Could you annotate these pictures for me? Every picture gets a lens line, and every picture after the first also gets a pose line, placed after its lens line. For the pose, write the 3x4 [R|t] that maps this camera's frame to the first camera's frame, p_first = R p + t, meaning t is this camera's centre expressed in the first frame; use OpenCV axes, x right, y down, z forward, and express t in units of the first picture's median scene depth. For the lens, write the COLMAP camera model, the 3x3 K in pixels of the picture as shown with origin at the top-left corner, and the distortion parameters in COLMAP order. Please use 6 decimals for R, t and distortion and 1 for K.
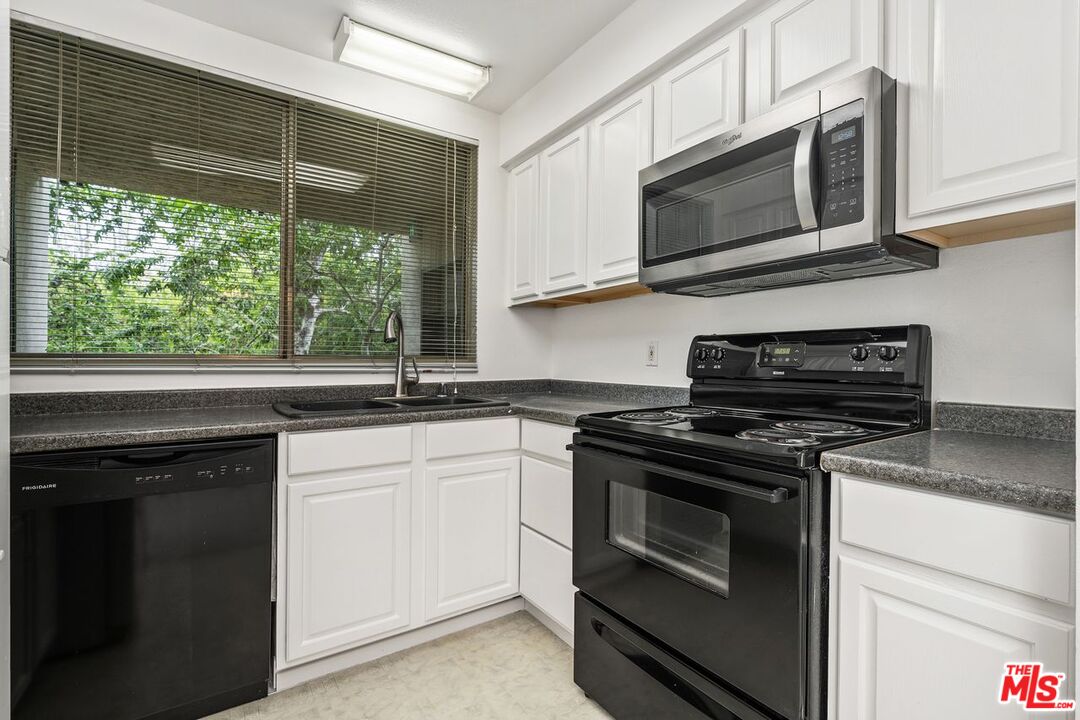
lens RADIAL K [[485.2, 0, 536.6], [0, 485.2, 351.6], [0, 0, 1]] dist [-0.001101, 0.000276]
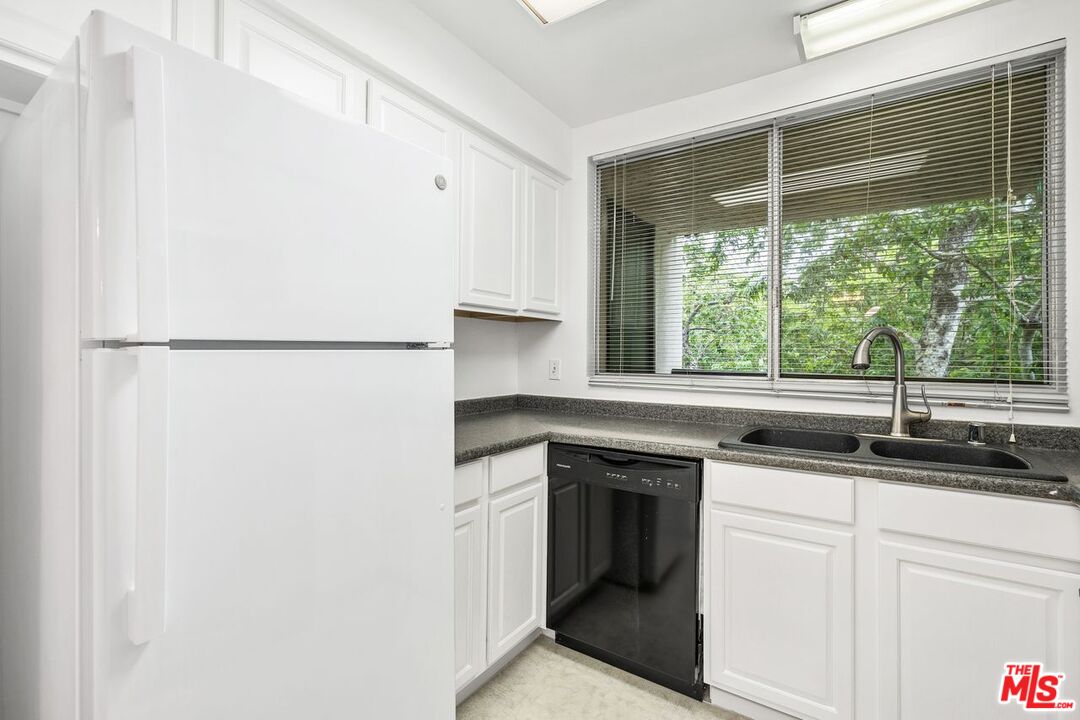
lens RADIAL K [[485.2, 0, 536.6], [0, 485.2, 351.6], [0, 0, 1]] dist [-0.001101, 0.000276]
pose [[0.391745, -0.008898, -0.920031, 0.240637], [0.011363, 0.999924, -0.004832, -0.051928], [0.920003, -0.008561, 0.391817, 0.193502]]
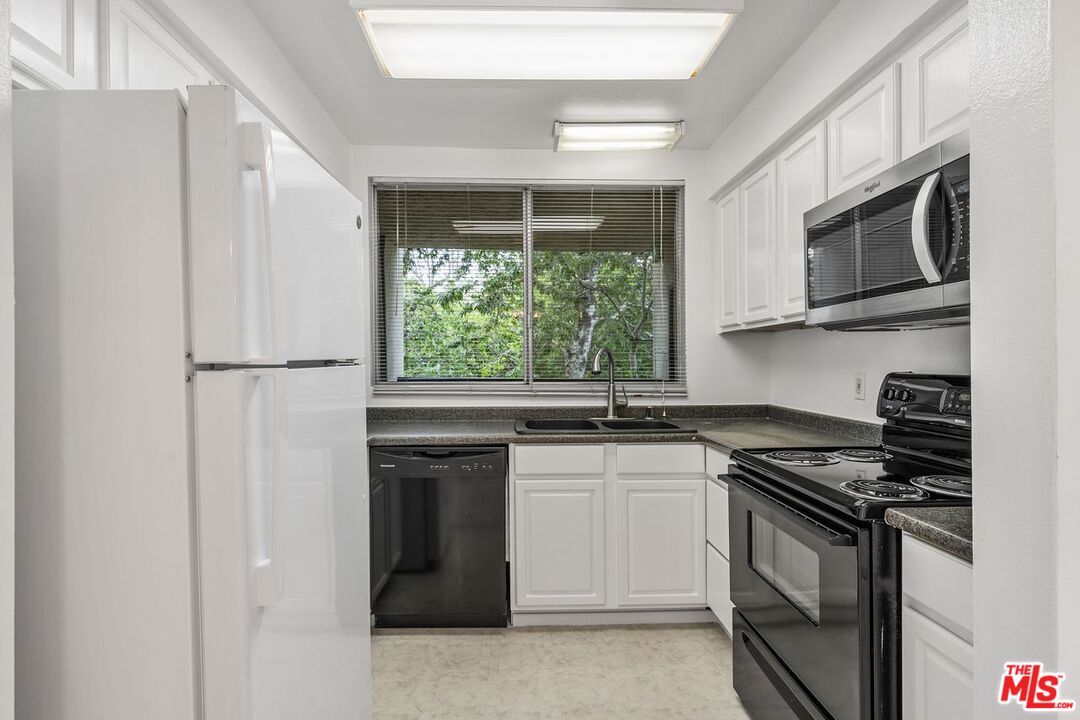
lens RADIAL K [[512.9, 0, 533.3], [0, 512.9, 363.5], [0, 0, 1]] dist [-0.003493, 0.000115]
pose [[0.850450, -0.003815, -0.526043, 0.249006], [0.012302, 0.999844, 0.012637, -0.067070], [0.525912, -0.017219, 0.850364, -0.184450]]
